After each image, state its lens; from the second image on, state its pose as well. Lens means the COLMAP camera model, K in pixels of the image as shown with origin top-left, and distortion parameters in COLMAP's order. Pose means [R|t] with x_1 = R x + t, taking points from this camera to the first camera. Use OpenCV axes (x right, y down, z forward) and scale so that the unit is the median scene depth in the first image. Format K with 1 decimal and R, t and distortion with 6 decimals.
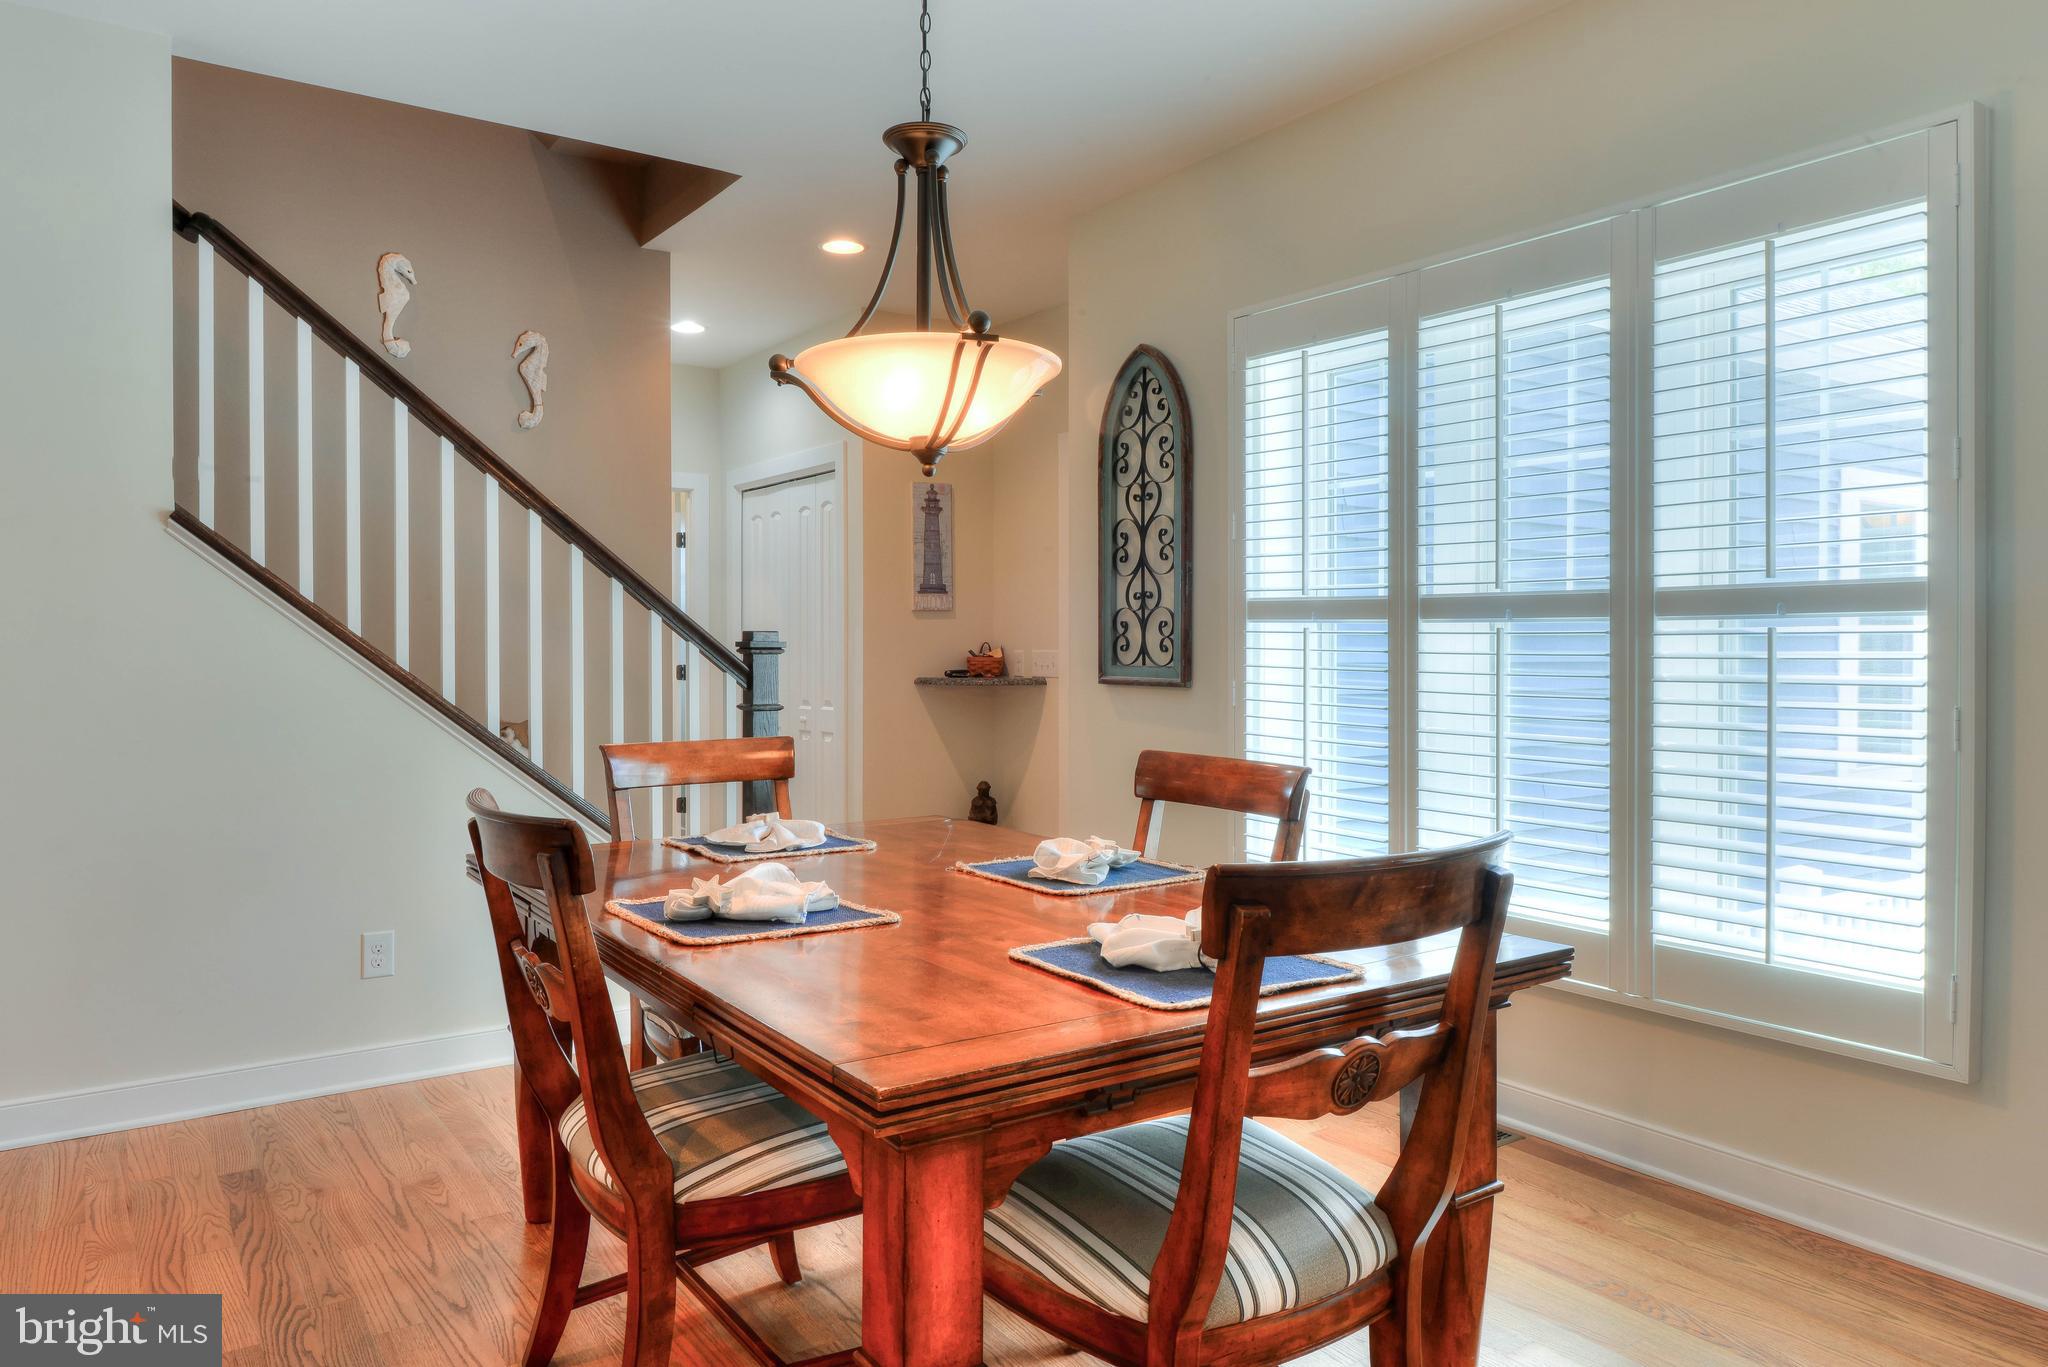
lens RADIAL K [[1340.9, 0, 1000.0], [0, 1340.9, 668.1], [0, 0, 1]] dist [-0.018847, -0.000425]
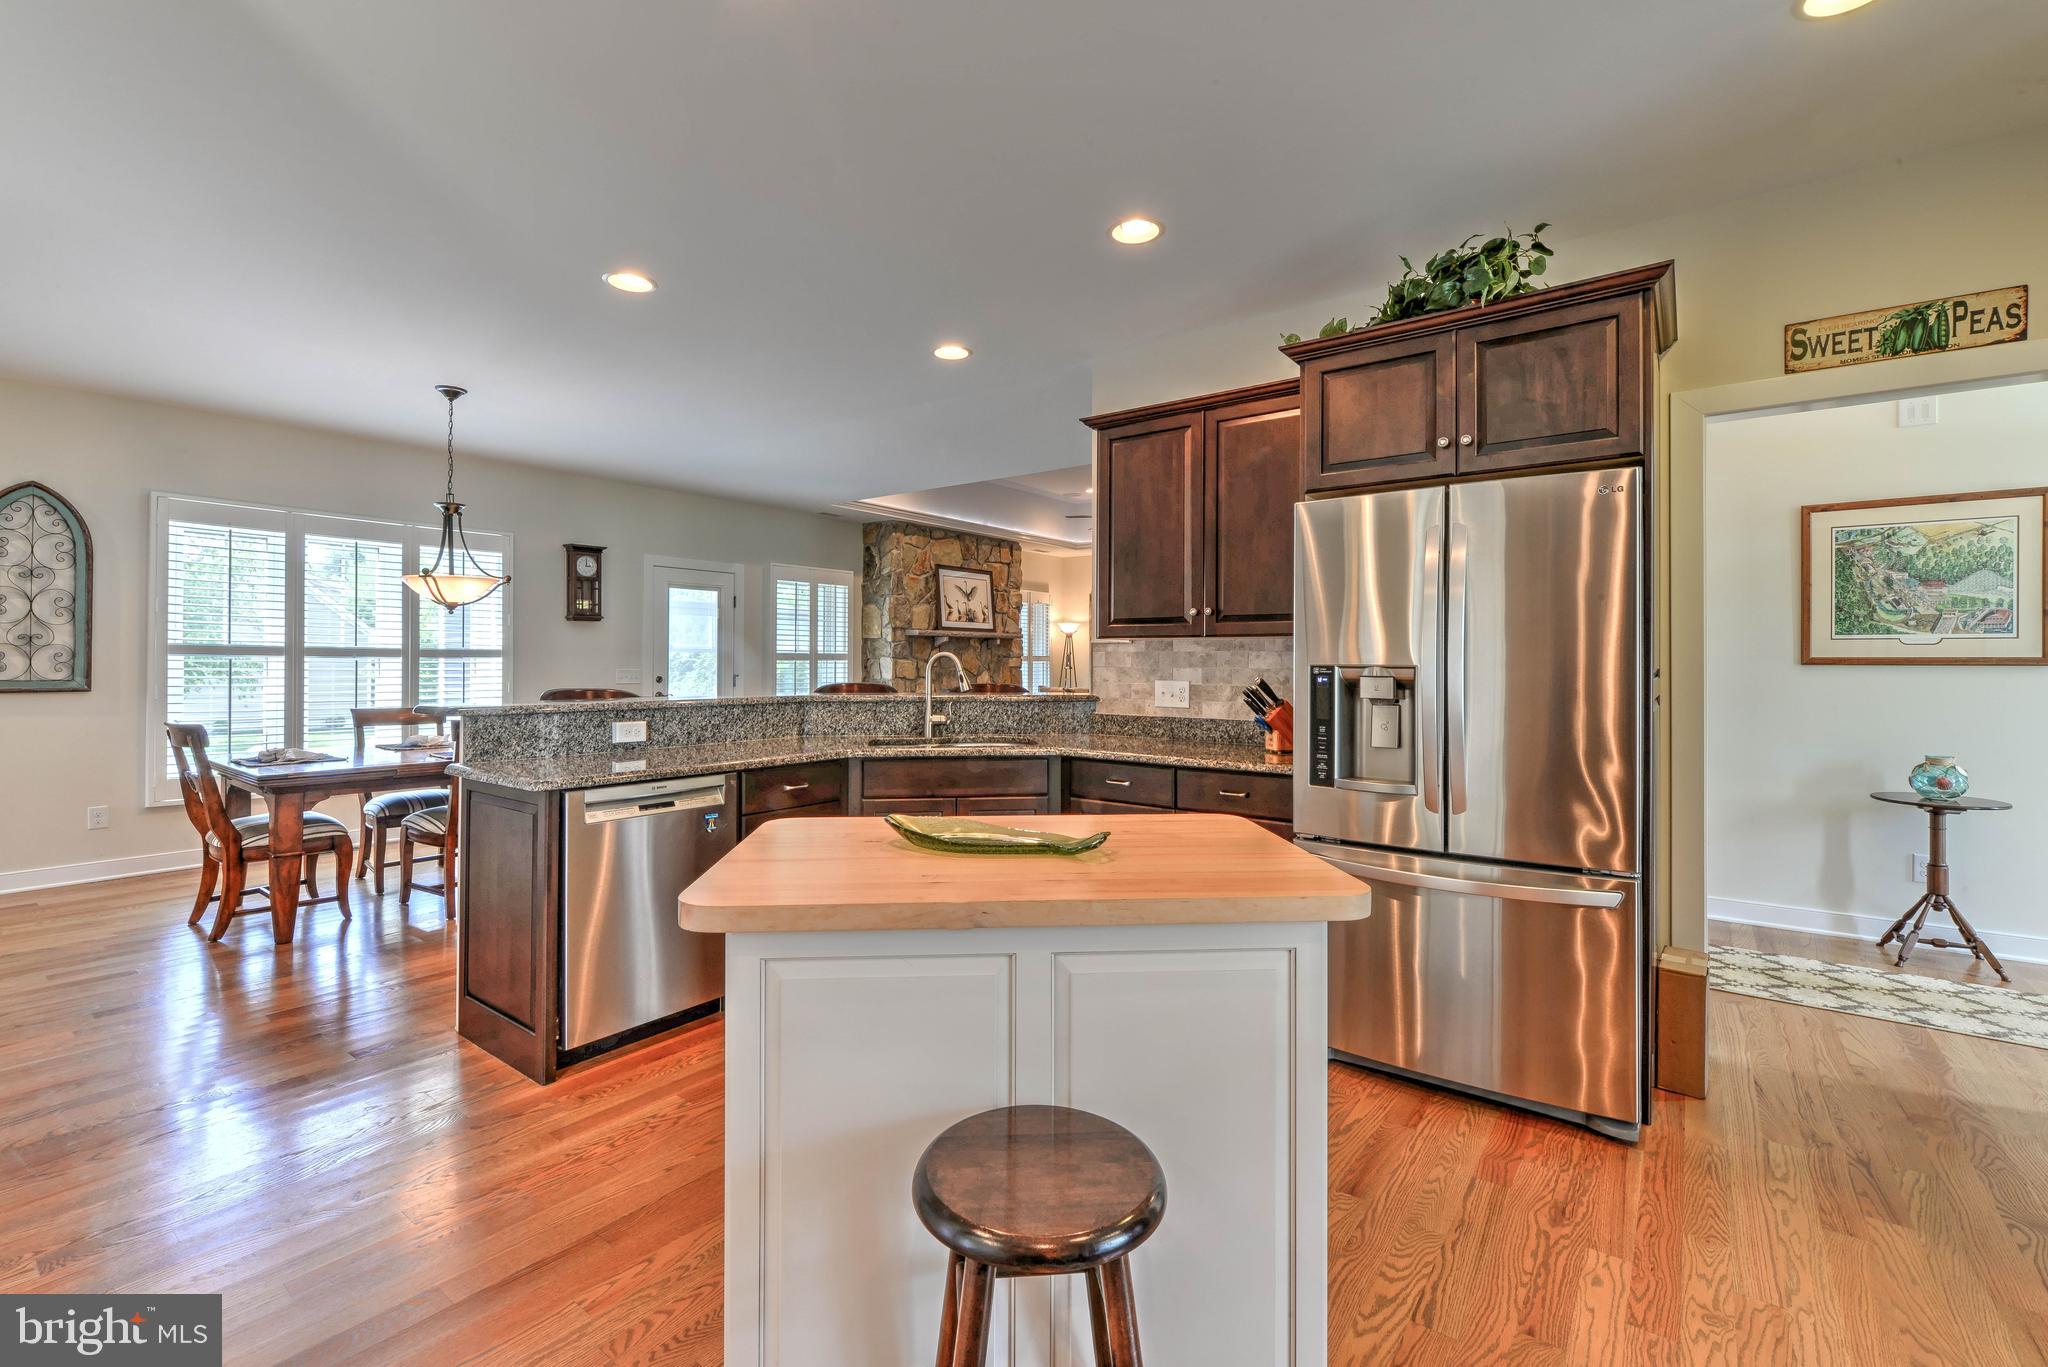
lens RADIAL K [[883.7, 0, 1018.1], [0, 883.7, 671.9], [0, 0, 1]] dist [0.001033, 0.000194]
pose [[-0.319238, -0.011492, 0.947605, -1.575119], [0.013369, 0.999772, 0.016628, -0.017327], [-0.947580, 0.017976, -0.319012, 0.277364]]
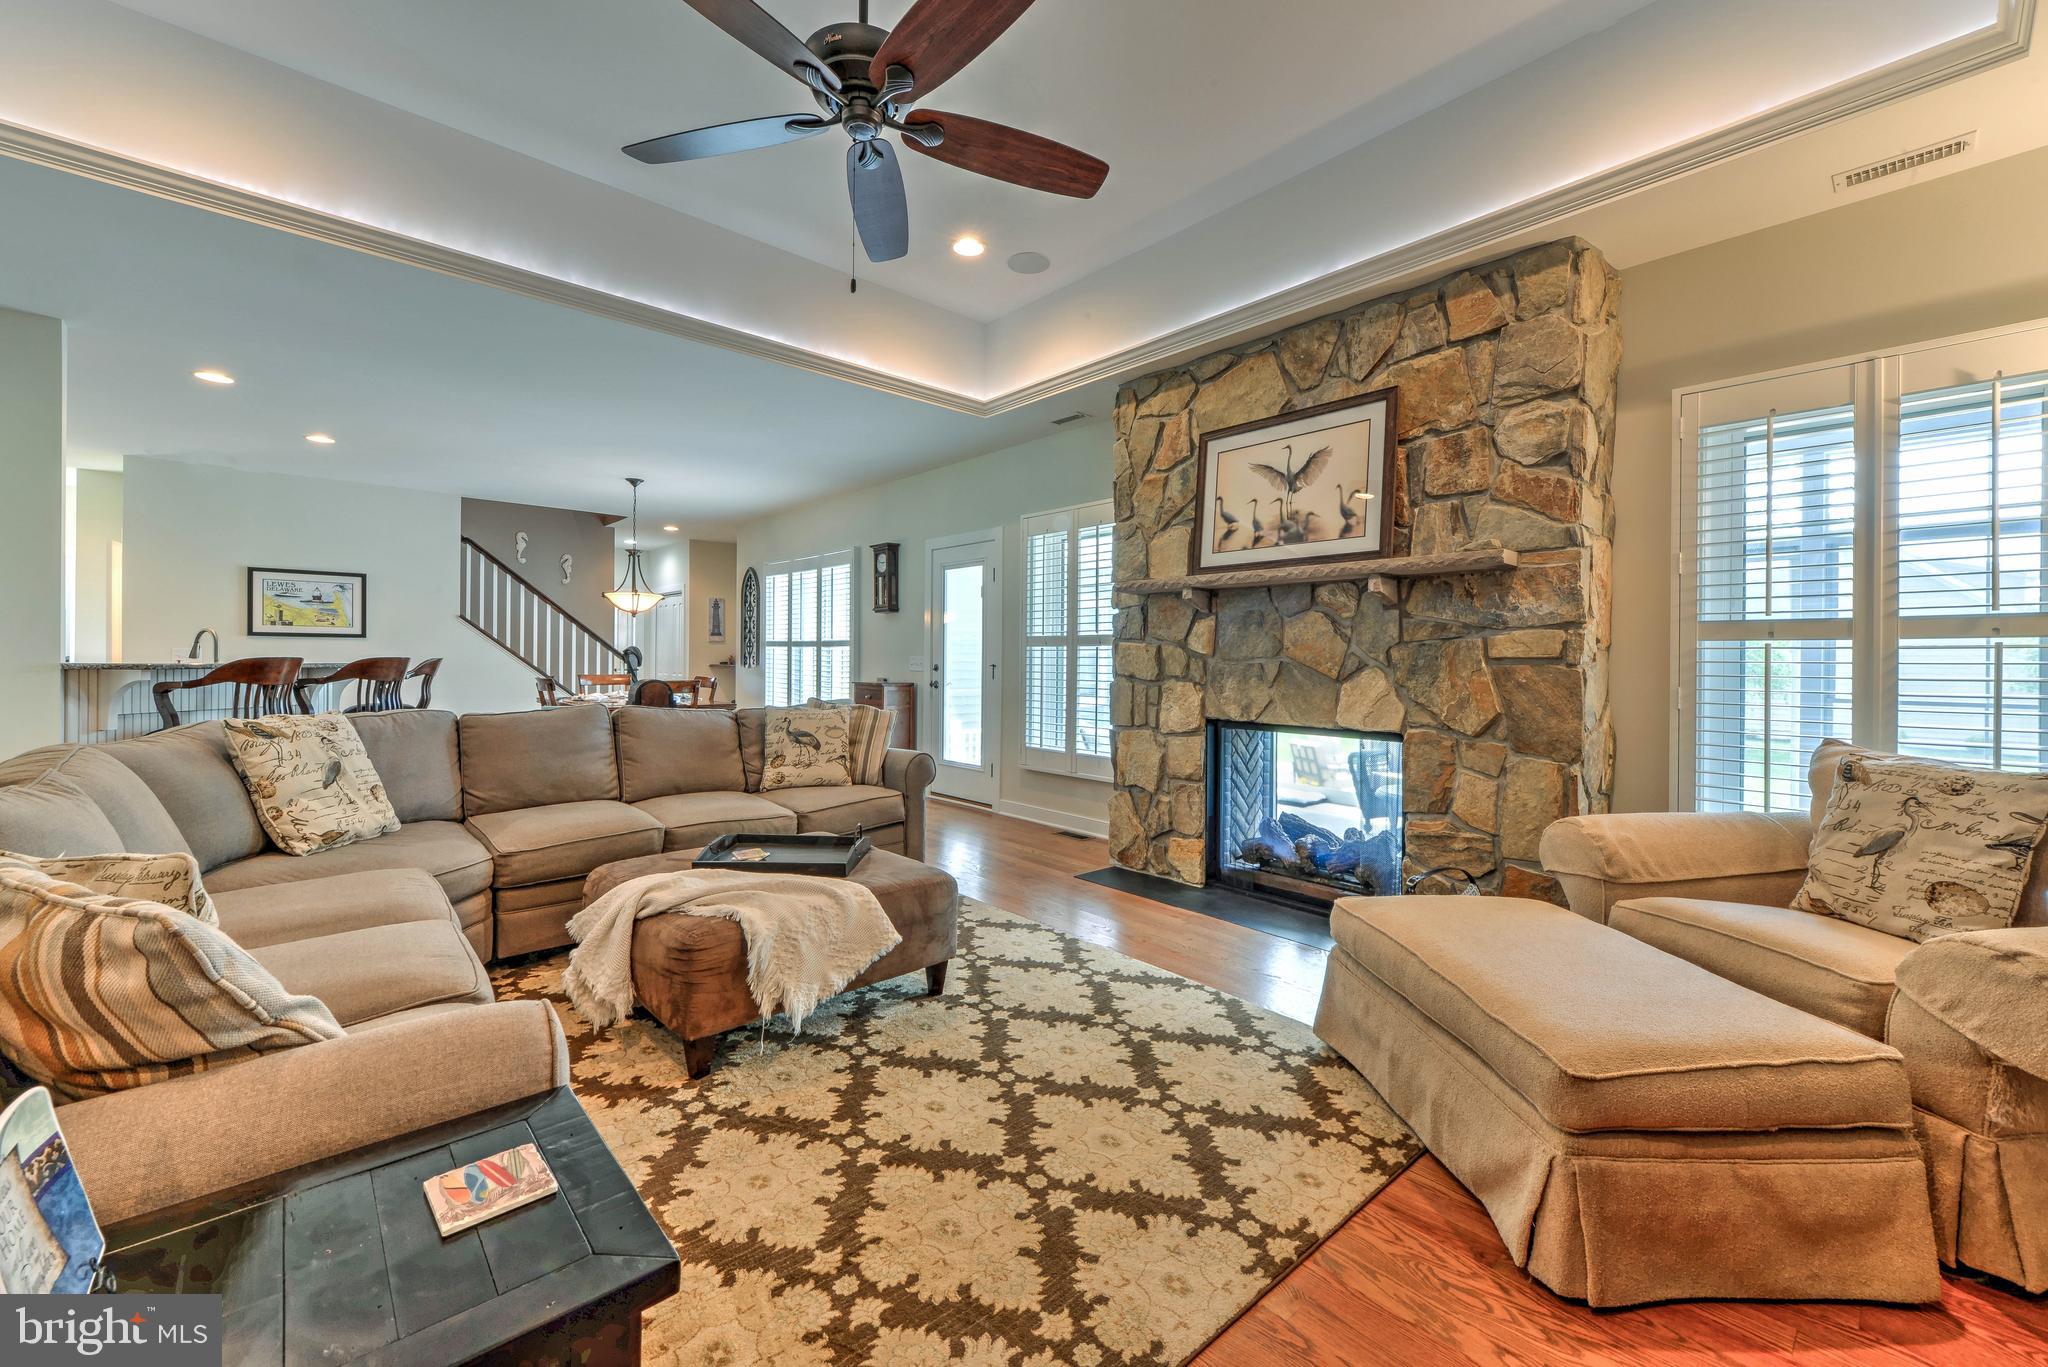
lens RADIAL K [[807.3, 0, 1003.7], [0, 807.3, 660.7], [0, 0, 1]] dist [-0.000092, -0.000145]
pose [[0.992965, 0.008838, 0.118079, 0.638283], [-0.007353, 0.999888, -0.013006, 0.032385], [-0.118181, 0.012047, 0.992919, -1.434635]]
